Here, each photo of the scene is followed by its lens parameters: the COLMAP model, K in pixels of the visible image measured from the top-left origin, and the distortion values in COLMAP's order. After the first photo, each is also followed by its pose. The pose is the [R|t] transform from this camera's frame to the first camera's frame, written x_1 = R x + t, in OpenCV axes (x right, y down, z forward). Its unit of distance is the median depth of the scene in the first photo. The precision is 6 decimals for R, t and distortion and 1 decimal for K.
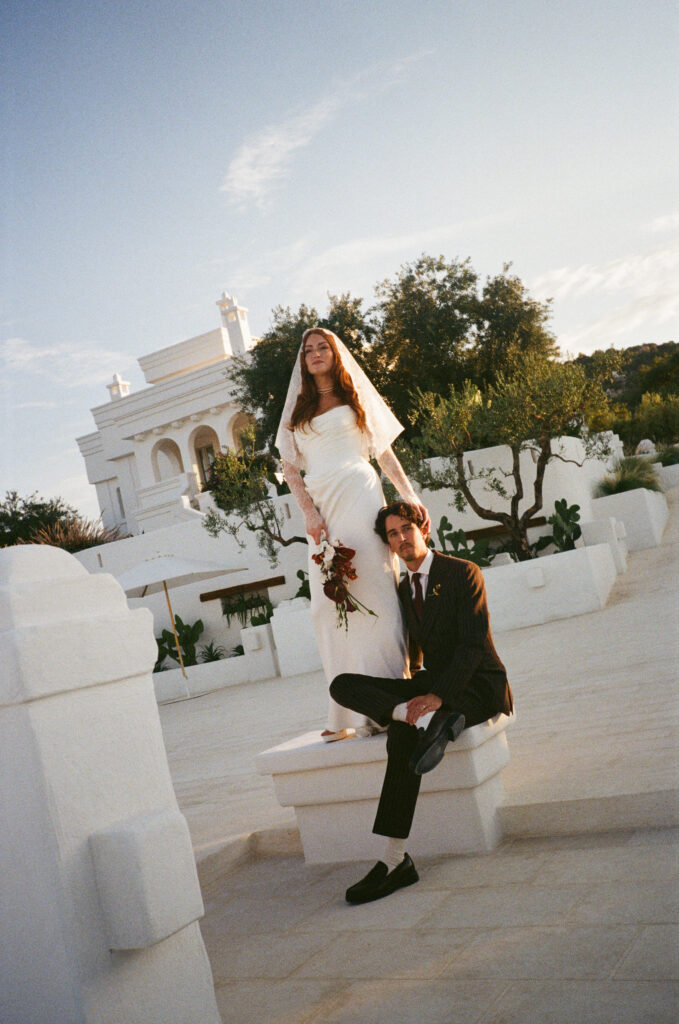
lens RADIAL K [[910.3, 0, 338.0], [0, 910.3, 526.0], [0, 0, 1]] dist [0.008894, 0.000152]
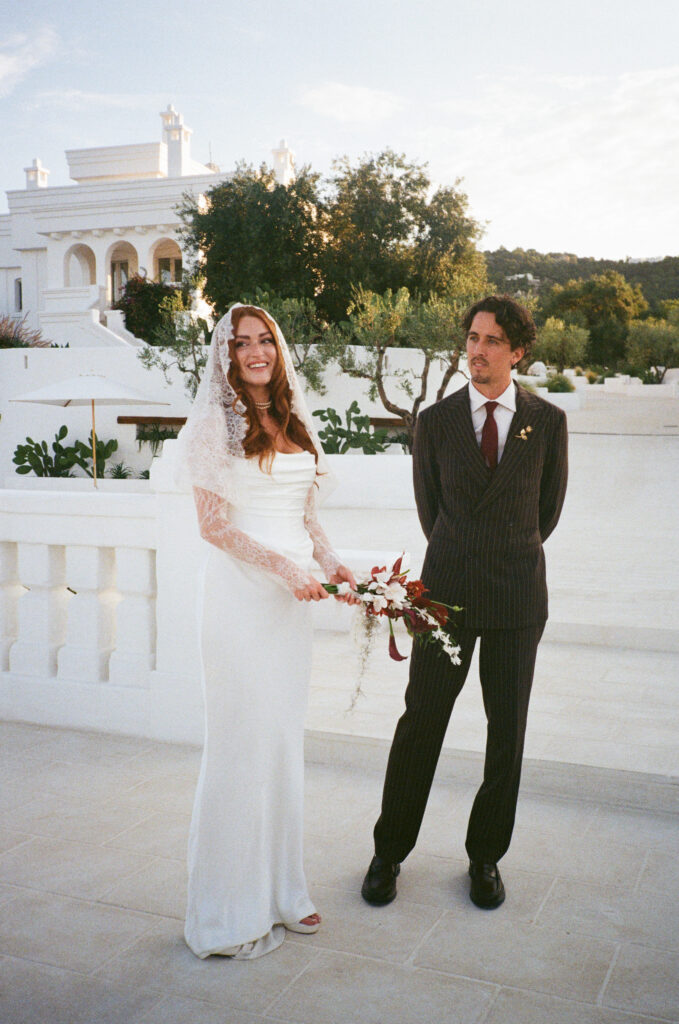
lens RADIAL K [[994.2, 0, 339.5], [0, 994.2, 512.0], [0, 0, 1]] dist [-0.000523, -0.004970]
pose [[0.962645, 0.212119, 0.168287, -0.064020], [-0.233442, 0.965072, 0.118911, -0.015100], [-0.137186, -0.153755, 0.978539, -0.183916]]
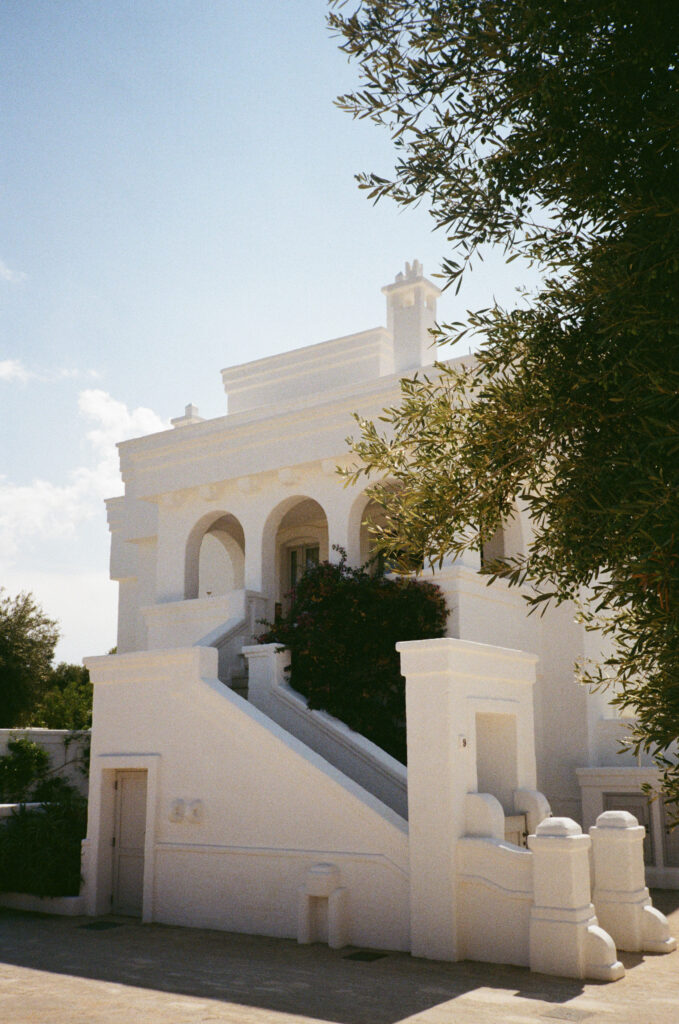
lens RADIAL K [[994.2, 0, 339.5], [0, 994.2, 512.0], [0, 0, 1]] dist [-0.000523, -0.004970]
pose [[0.970721, 0.181632, -0.157196, -0.074165], [-0.204662, 0.967975, -0.145390, -0.050178], [0.125754, 0.173306, 0.976807, 0.761404]]
